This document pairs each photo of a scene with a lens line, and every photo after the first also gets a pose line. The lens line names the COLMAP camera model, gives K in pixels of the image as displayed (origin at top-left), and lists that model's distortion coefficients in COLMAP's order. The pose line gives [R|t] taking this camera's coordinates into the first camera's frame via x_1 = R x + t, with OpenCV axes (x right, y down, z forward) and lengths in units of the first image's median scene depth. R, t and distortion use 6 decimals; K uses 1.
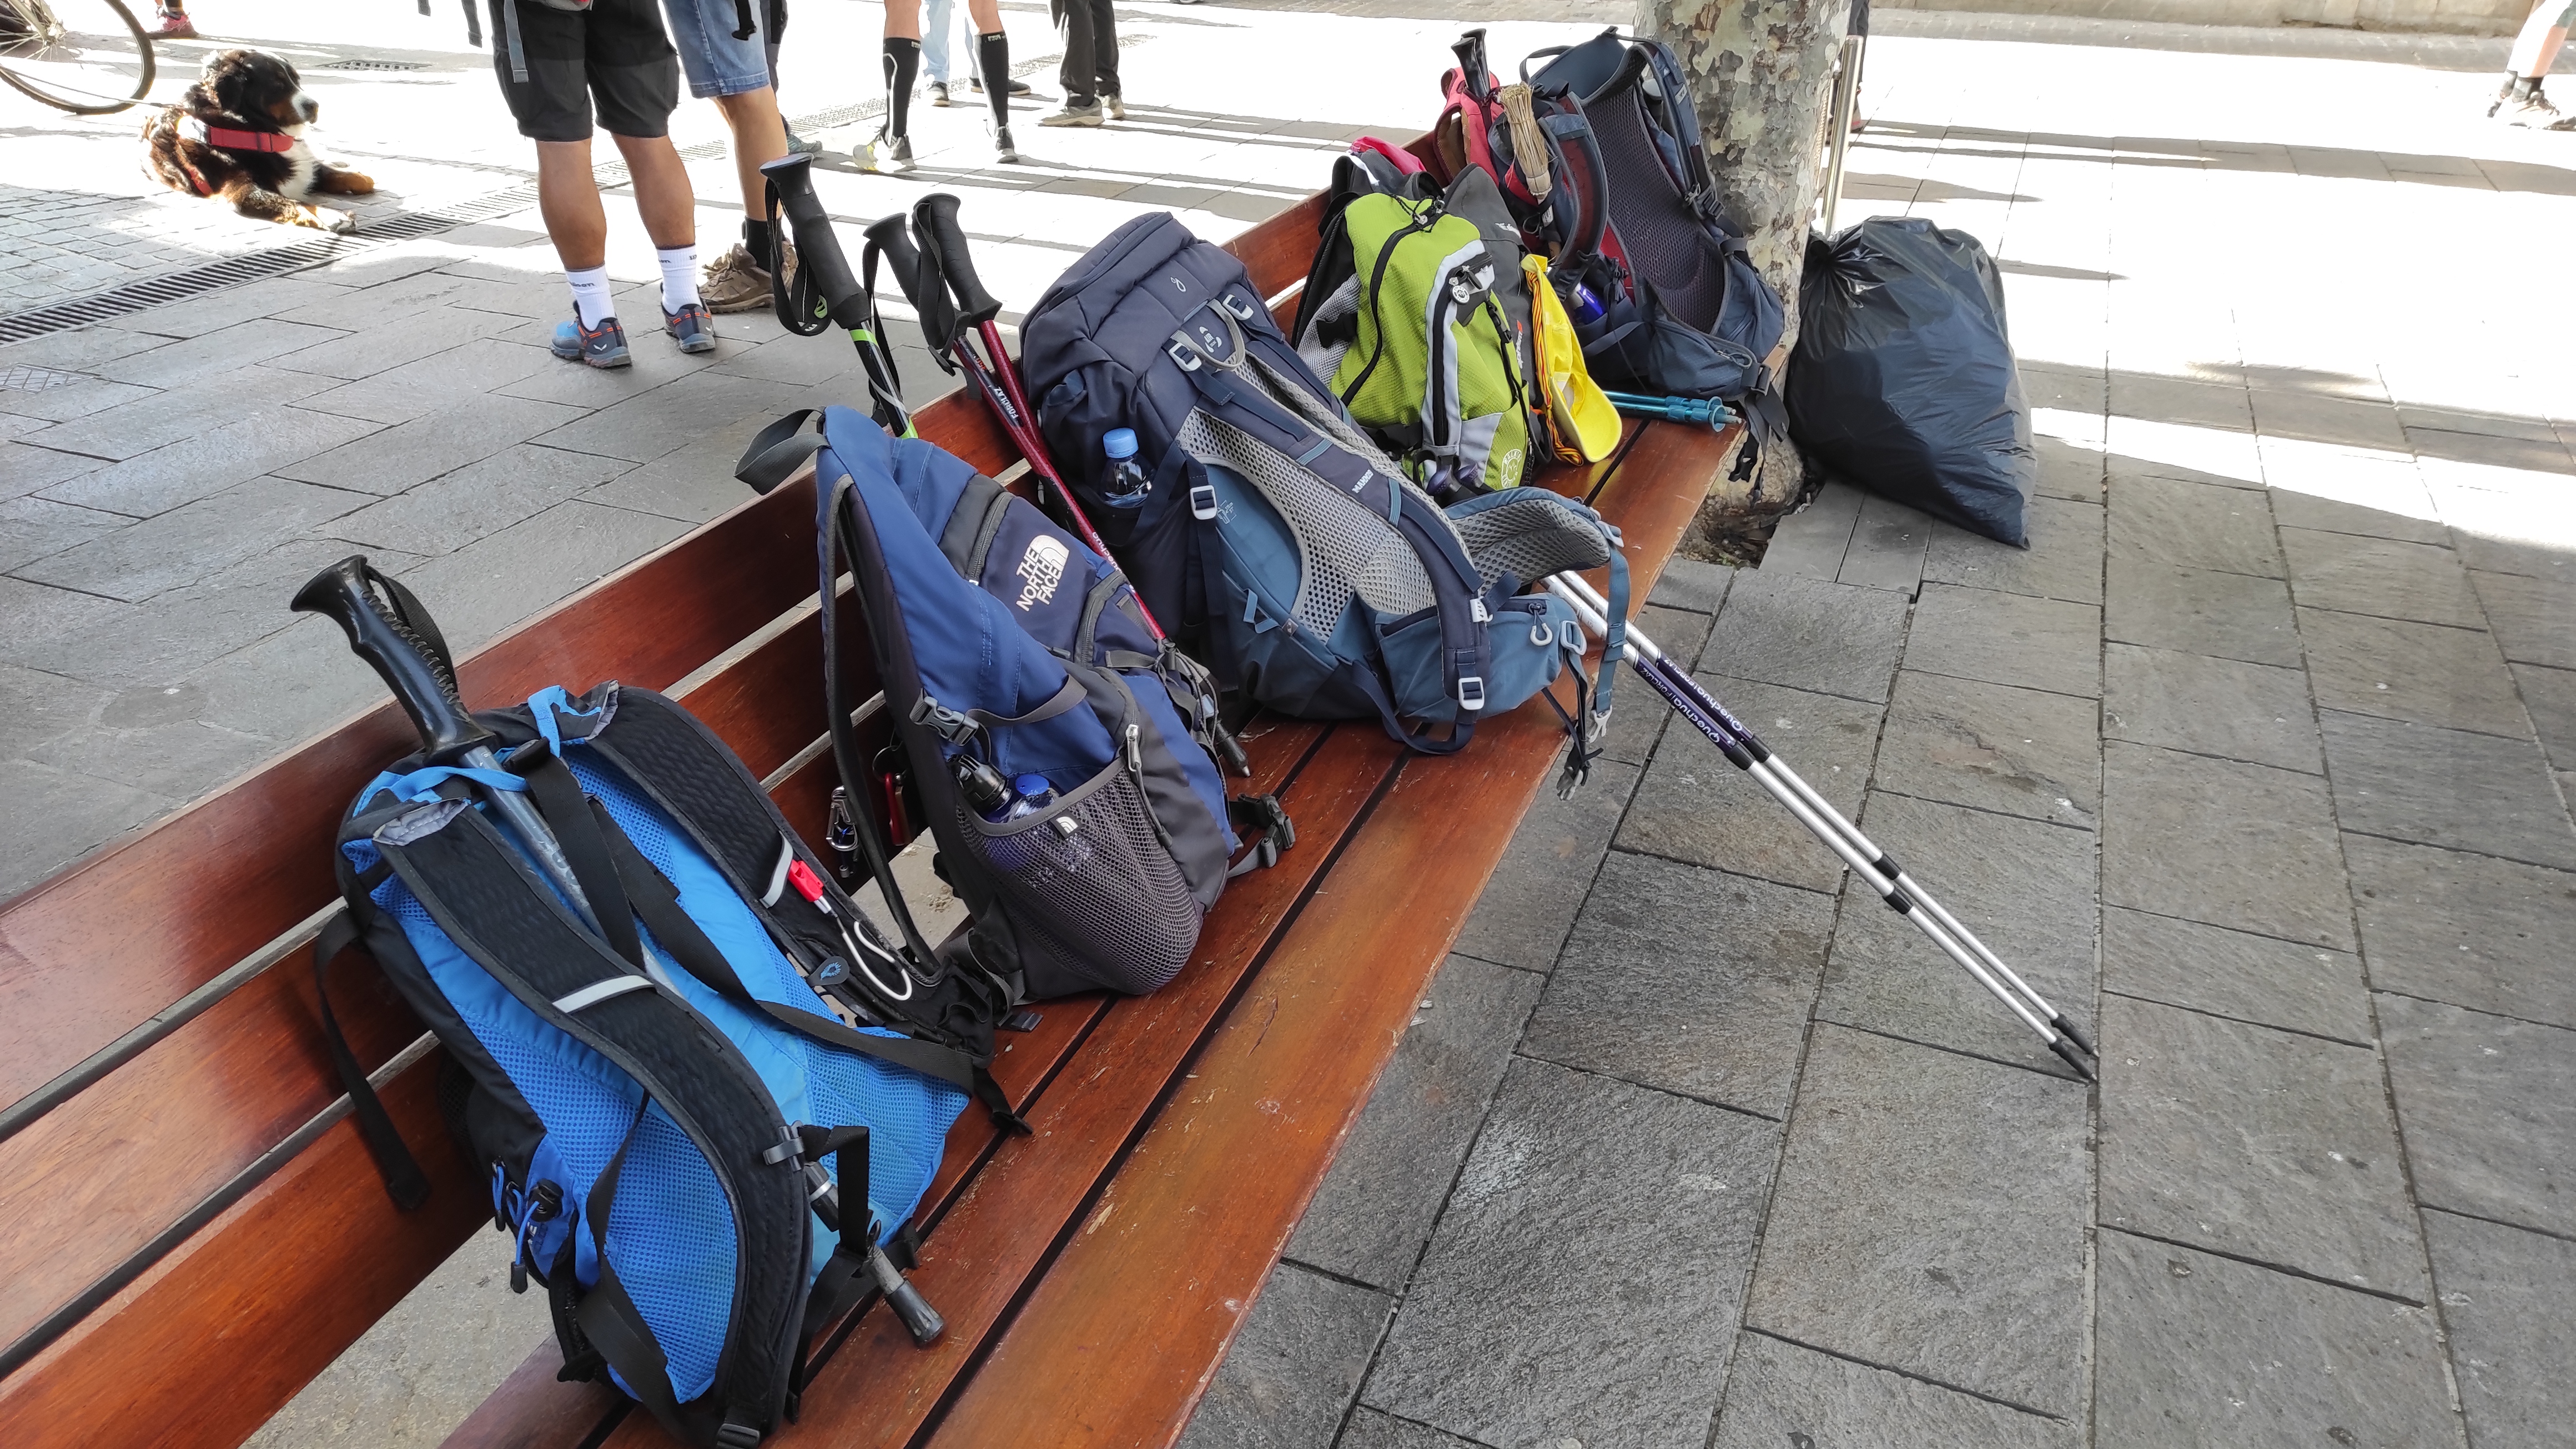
lens RADIAL K [[1759.0, 0, 1288.0], [0, 1759.0, 724.5], [0, 0, 1]] dist [0.000161, -0.040061]
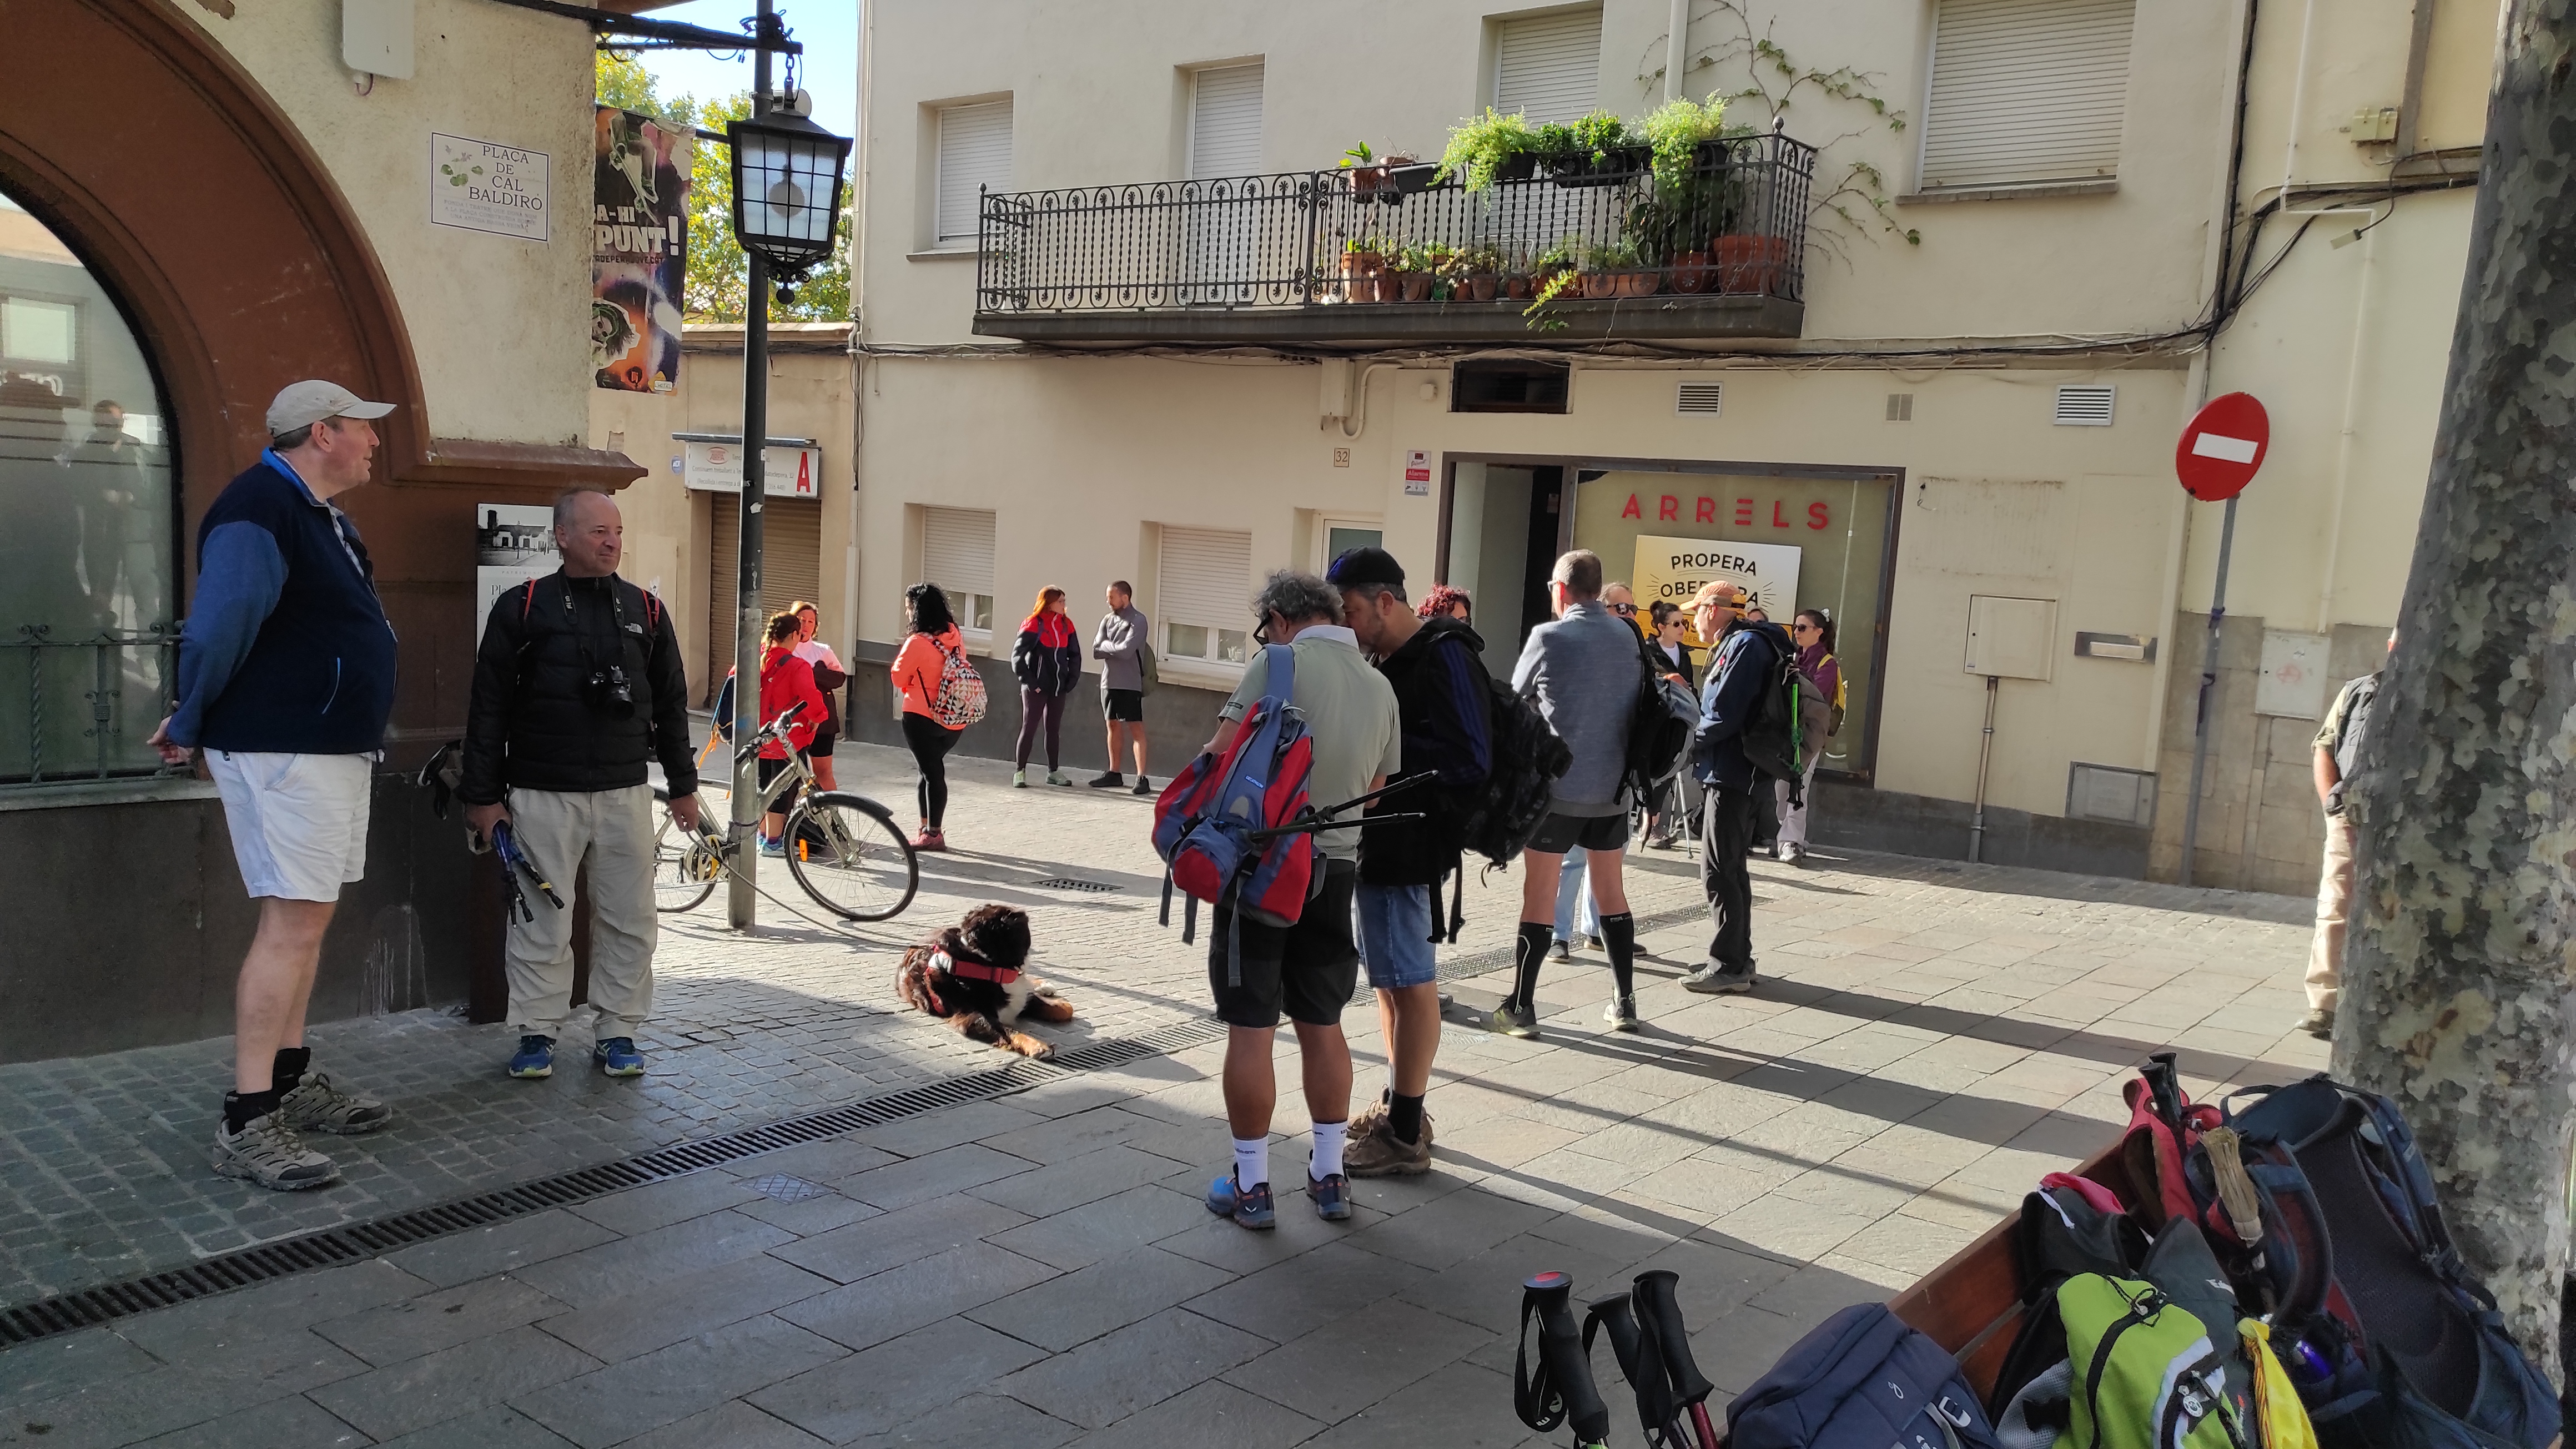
lens RADIAL K [[1756.3, 0, 1288.0], [0, 1756.3, 724.5], [0, 0, 1]] dist [-0.024085, 0.000478]
pose [[0.947942, 0.025230, -0.317441, -0.049554], [-0.156226, 0.905495, -0.394552, -0.086647], [0.277486, 0.423605, 0.862299, -0.062923]]
